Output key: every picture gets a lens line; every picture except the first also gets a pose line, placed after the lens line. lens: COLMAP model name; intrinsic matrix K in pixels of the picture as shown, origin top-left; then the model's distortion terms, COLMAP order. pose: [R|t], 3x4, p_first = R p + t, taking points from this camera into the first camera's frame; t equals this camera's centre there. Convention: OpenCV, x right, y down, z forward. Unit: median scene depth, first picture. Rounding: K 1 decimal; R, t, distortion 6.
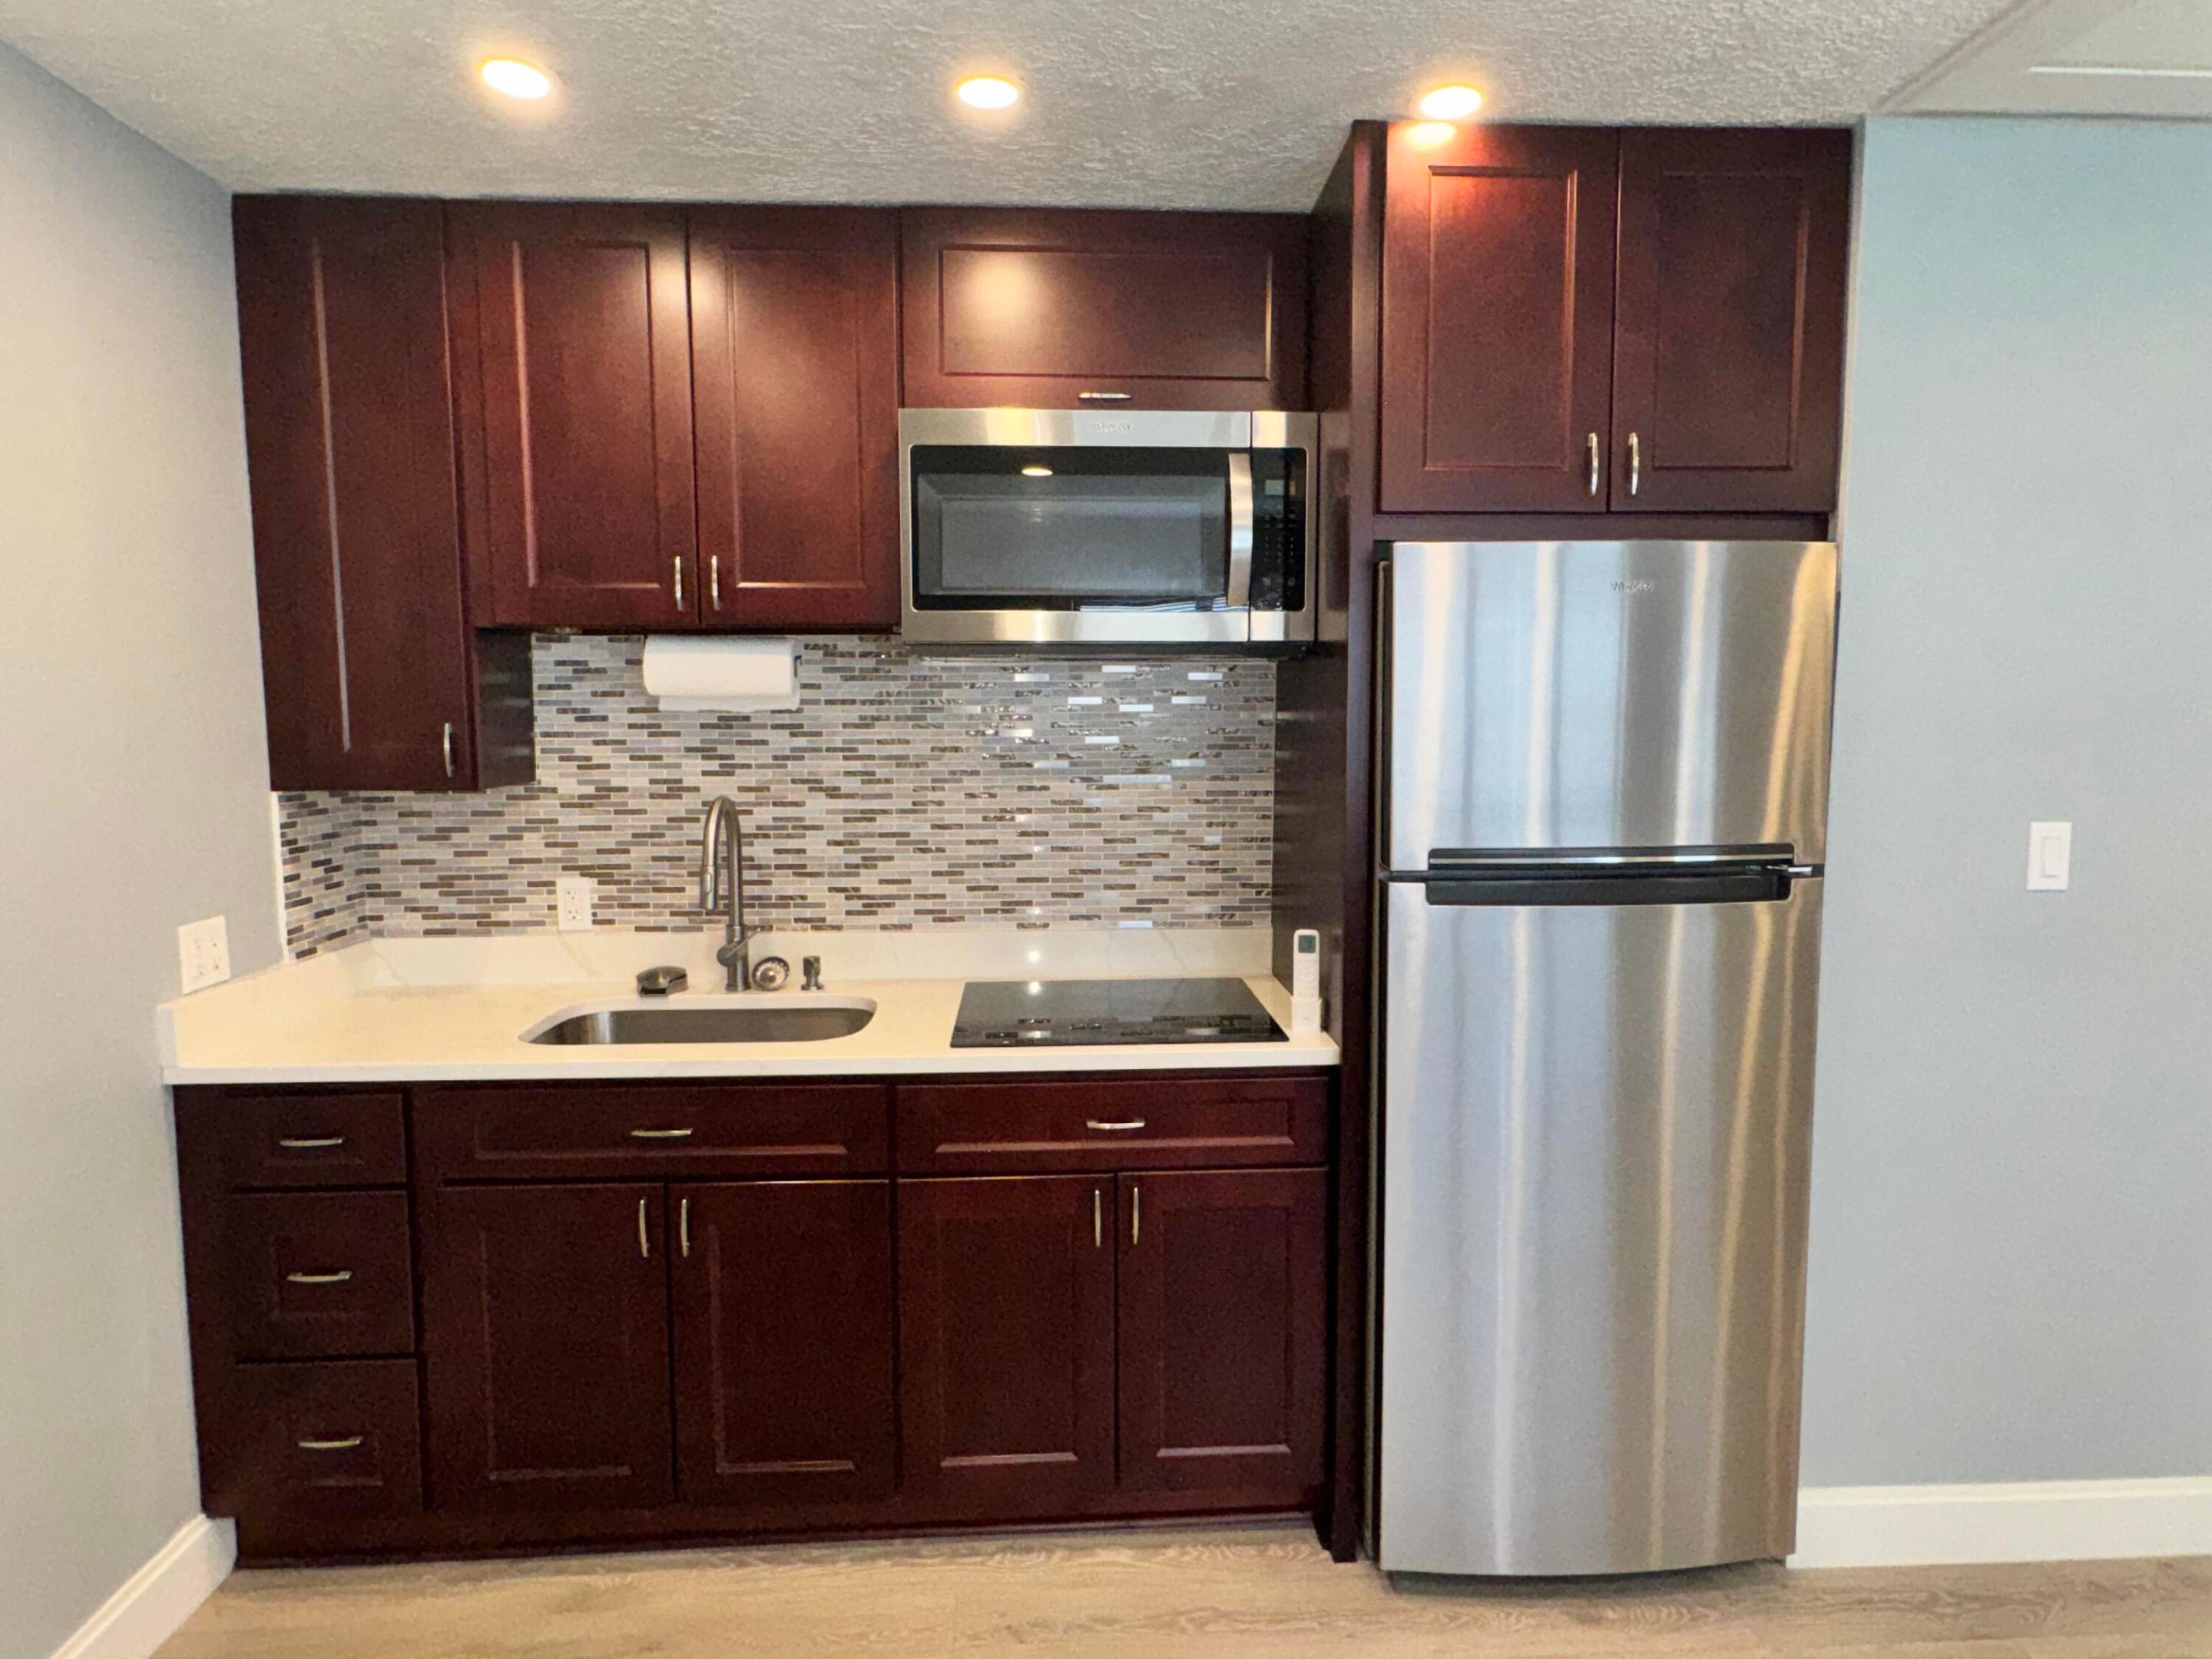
lens RADIAL K [[1257.1, 0, 1106.0], [0, 1257.1, 829.5], [0, 0, 1]] dist [0.002259, -0.001585]
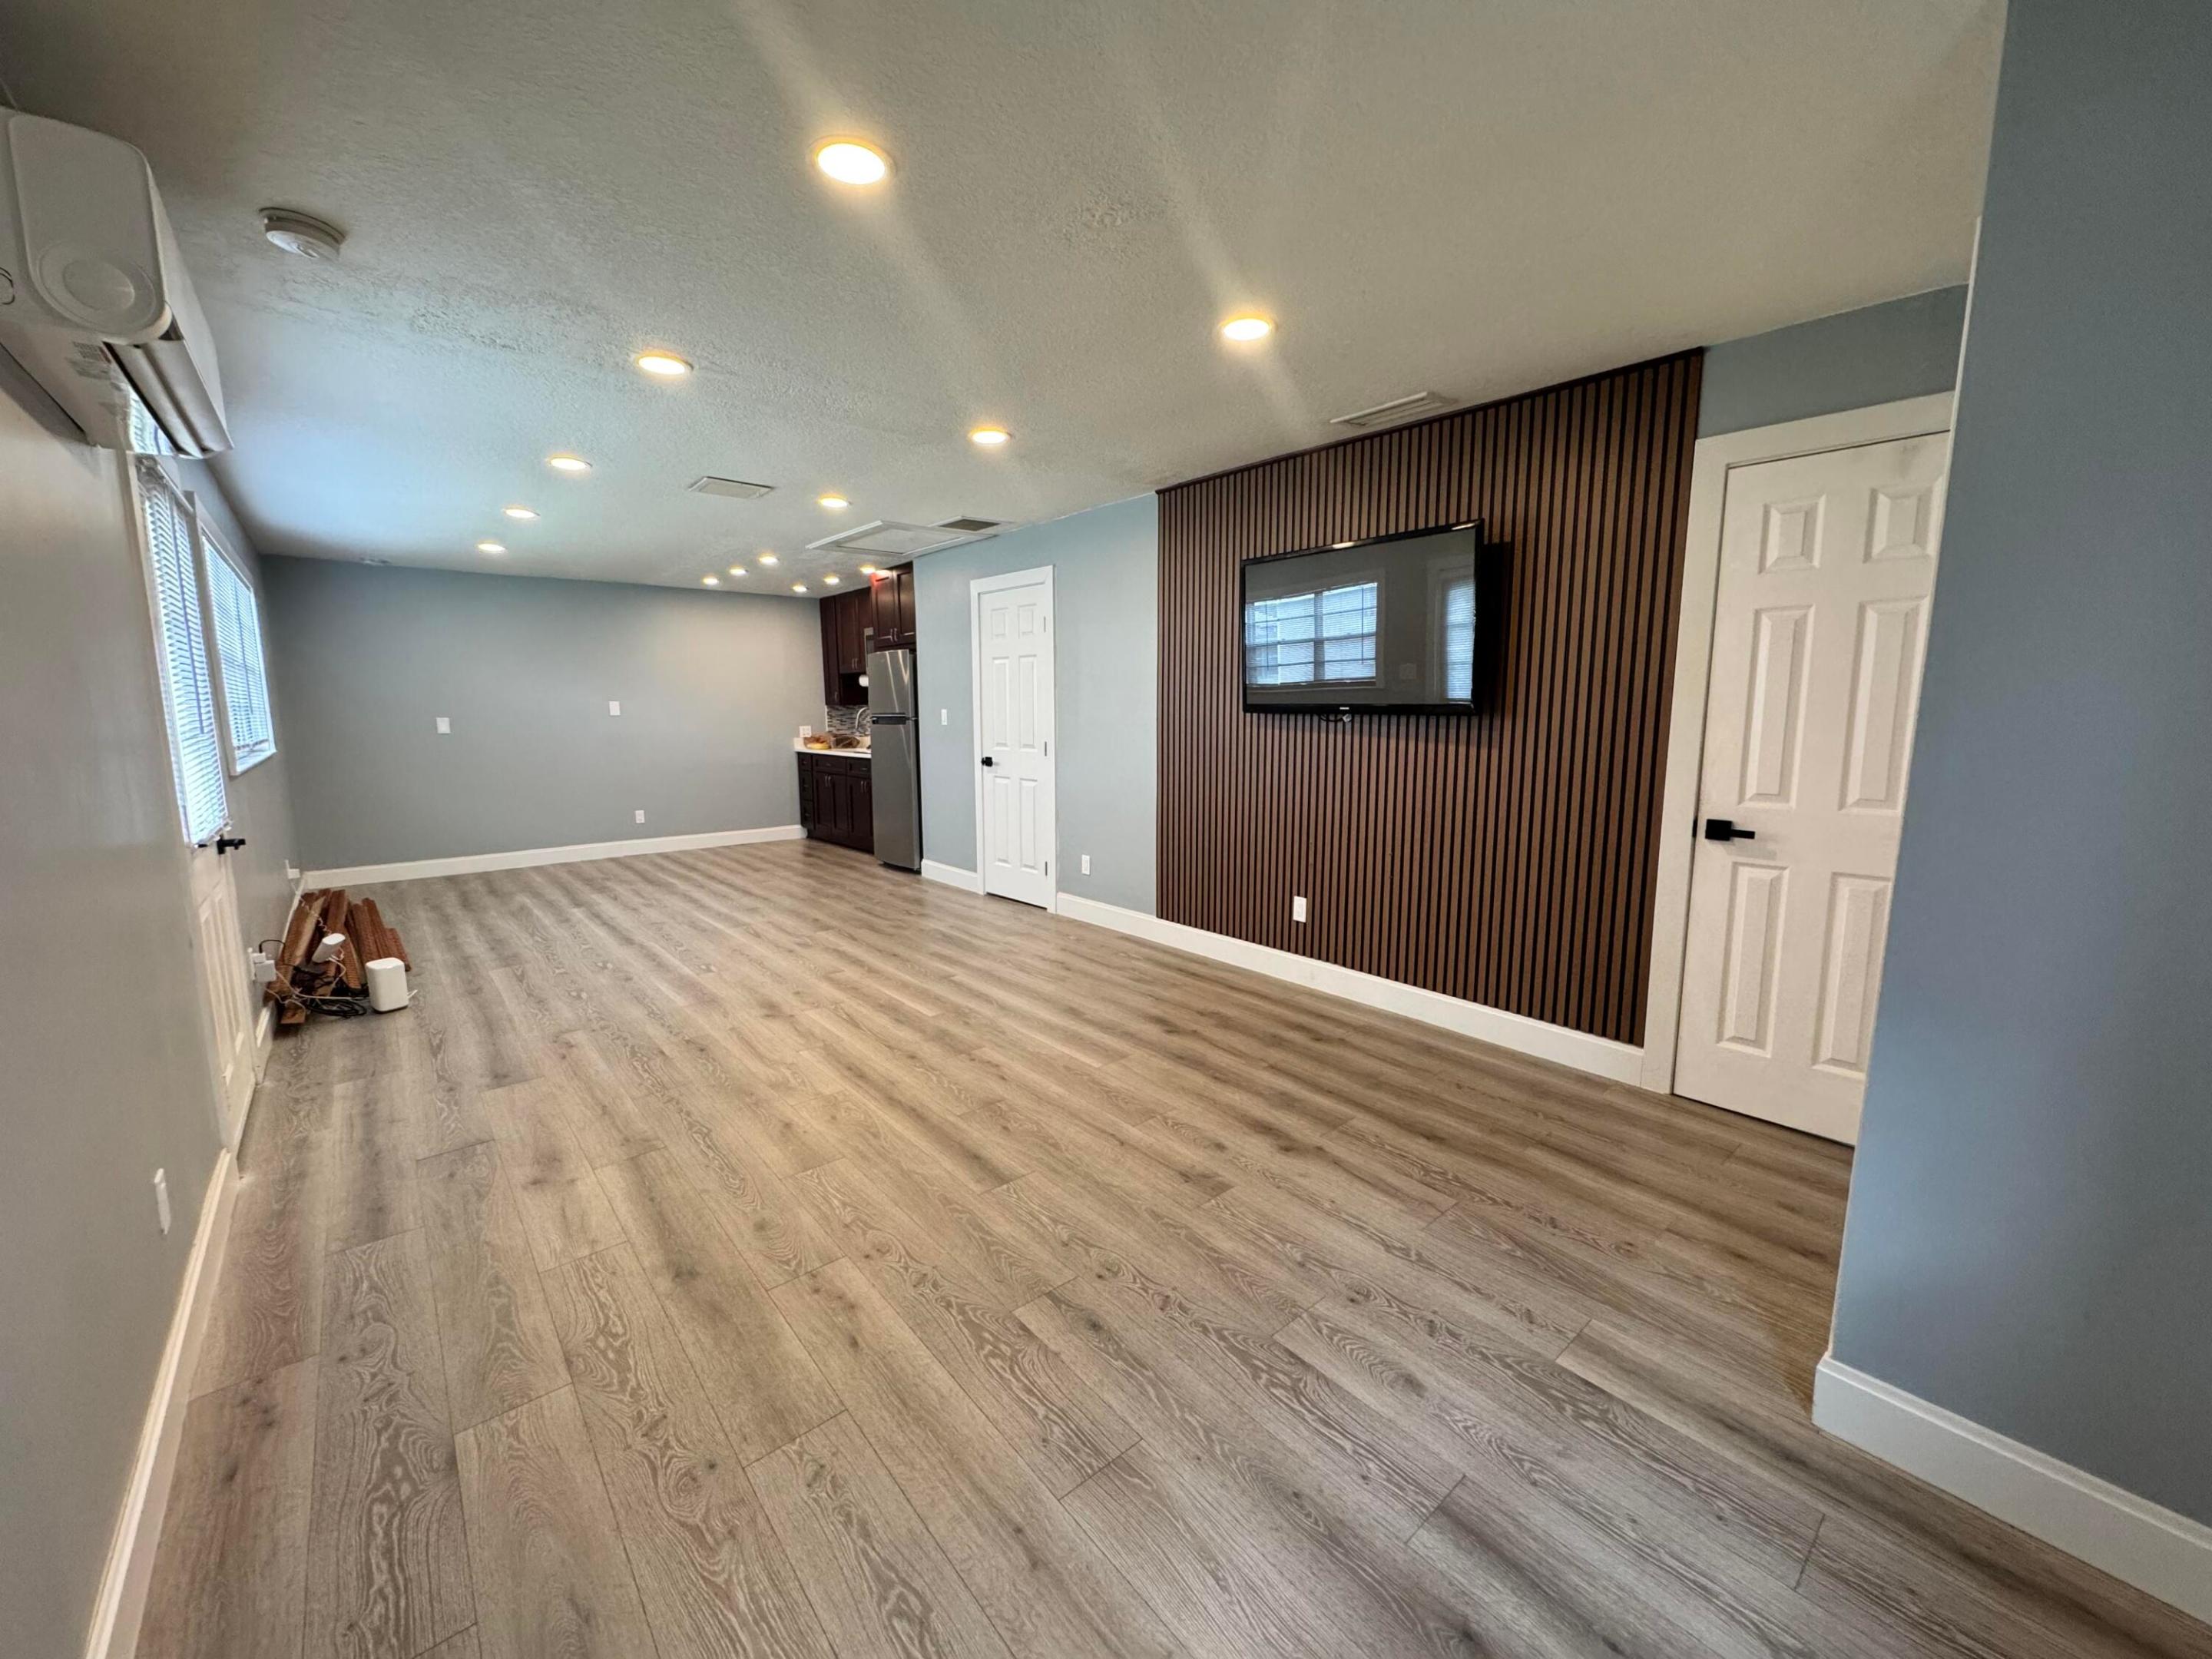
lens RADIAL K [[875.7, 0, 1106.0], [0, 875.7, 829.5], [0, 0, 1]] dist [-0.001325, 0.000863]
pose [[0.612562, 0.109705, -0.782773, 3.043899], [-0.077583, 0.993884, 0.078579, 0.108934], [0.786606, 0.012595, 0.617327, -0.378776]]
